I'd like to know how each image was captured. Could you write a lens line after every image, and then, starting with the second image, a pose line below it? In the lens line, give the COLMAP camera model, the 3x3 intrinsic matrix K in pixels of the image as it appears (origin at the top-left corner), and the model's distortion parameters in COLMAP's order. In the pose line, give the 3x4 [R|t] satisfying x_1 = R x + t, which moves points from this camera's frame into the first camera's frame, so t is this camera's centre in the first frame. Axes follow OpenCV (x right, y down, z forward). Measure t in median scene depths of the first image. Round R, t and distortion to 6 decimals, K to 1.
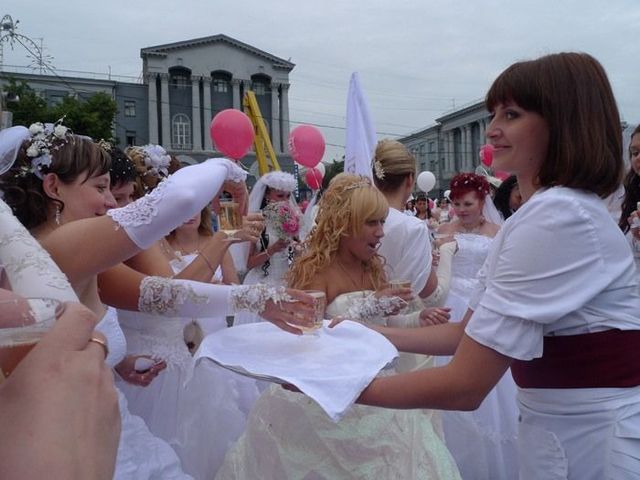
lens RADIAL K [[466.8, 0, 320.0], [0, 466.8, 240.0], [0, 0, 1]] dist [-0.027270, -0.004203]
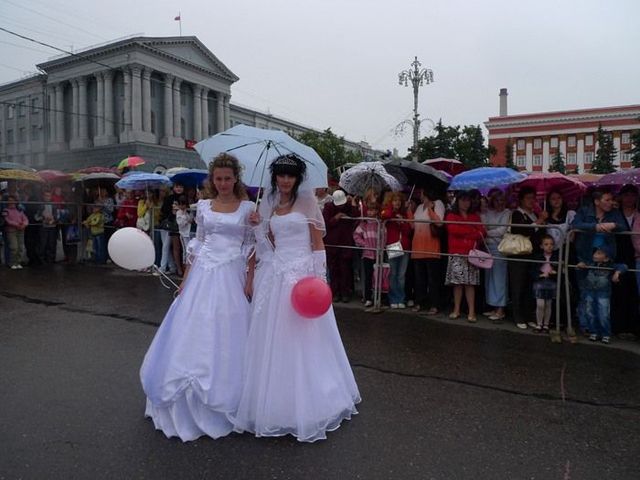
lens RADIAL K [[466.8, 0, 320.0], [0, 466.8, 240.0], [0, 0, 1]] dist [-0.027270, -0.004203]
pose [[0.769124, -0.001634, 0.639098, 0.202493], [-0.011864, 0.999788, 0.016833, -0.023841], [-0.638990, -0.020528, 0.768941, 0.304134]]
